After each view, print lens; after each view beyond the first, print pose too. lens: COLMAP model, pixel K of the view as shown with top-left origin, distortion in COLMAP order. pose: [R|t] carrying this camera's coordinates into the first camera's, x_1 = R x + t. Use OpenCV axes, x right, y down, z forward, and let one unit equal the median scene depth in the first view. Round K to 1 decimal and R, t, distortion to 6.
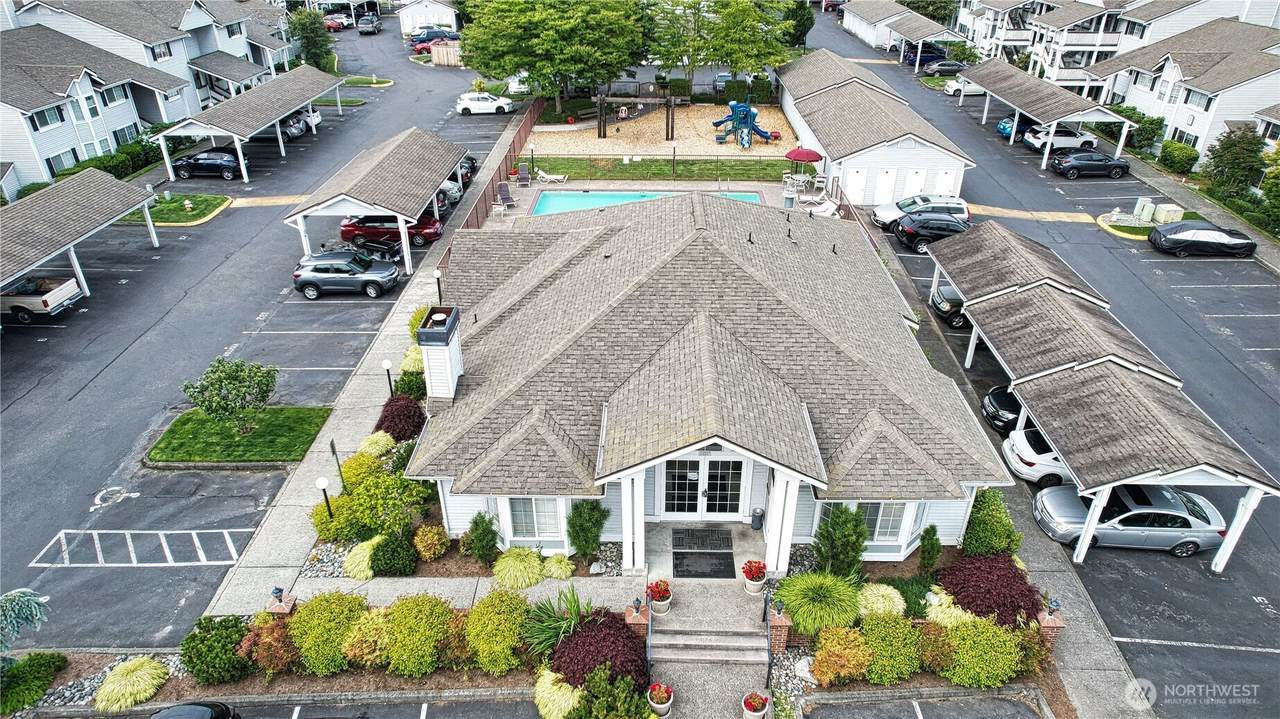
lens RADIAL K [[813.2, 0, 640.0], [0, 813.2, 359.5], [0, 0, 1]] dist [-0.099919, 0.086654]
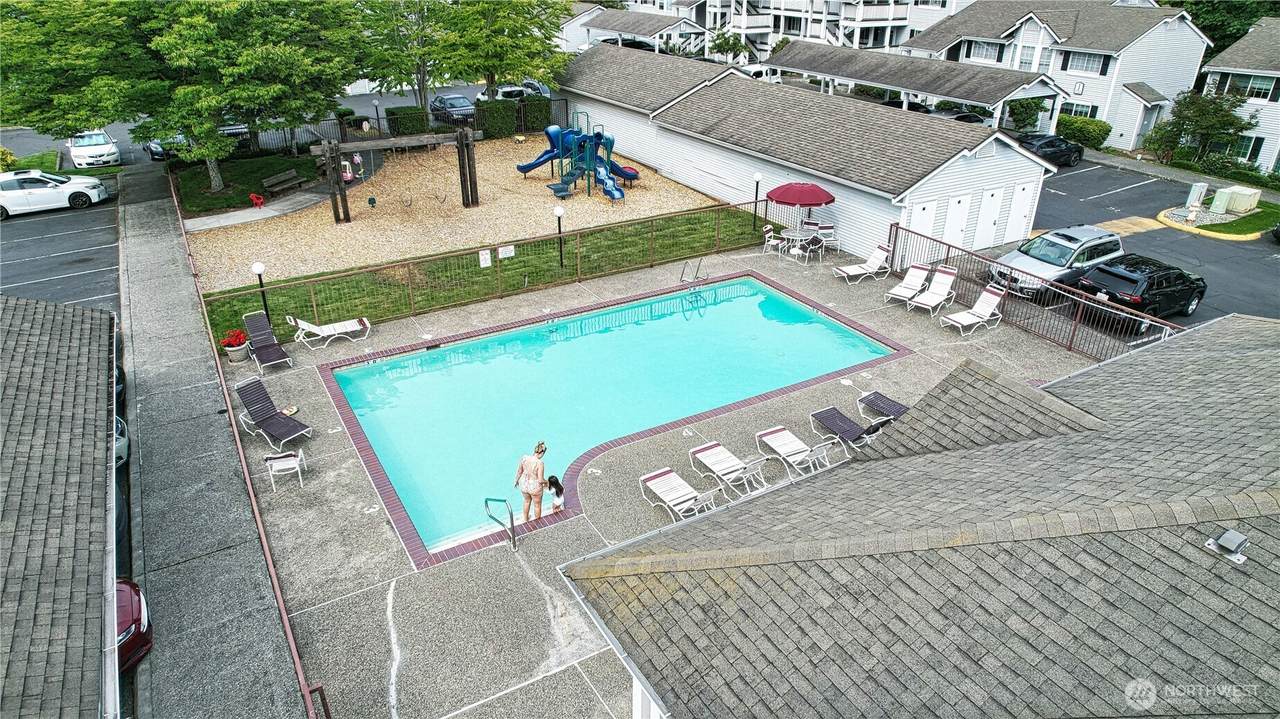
lens RADIAL K [[813.2, 0, 640.0], [0, 813.2, 359.5], [0, 0, 1]] dist [-0.099919, 0.086654]
pose [[0.850329, -0.236563, 0.470083, -0.149969], [0.259011, 0.965717, 0.017461, -0.150551], [-0.458098, 0.106909, 0.882449, 0.472601]]
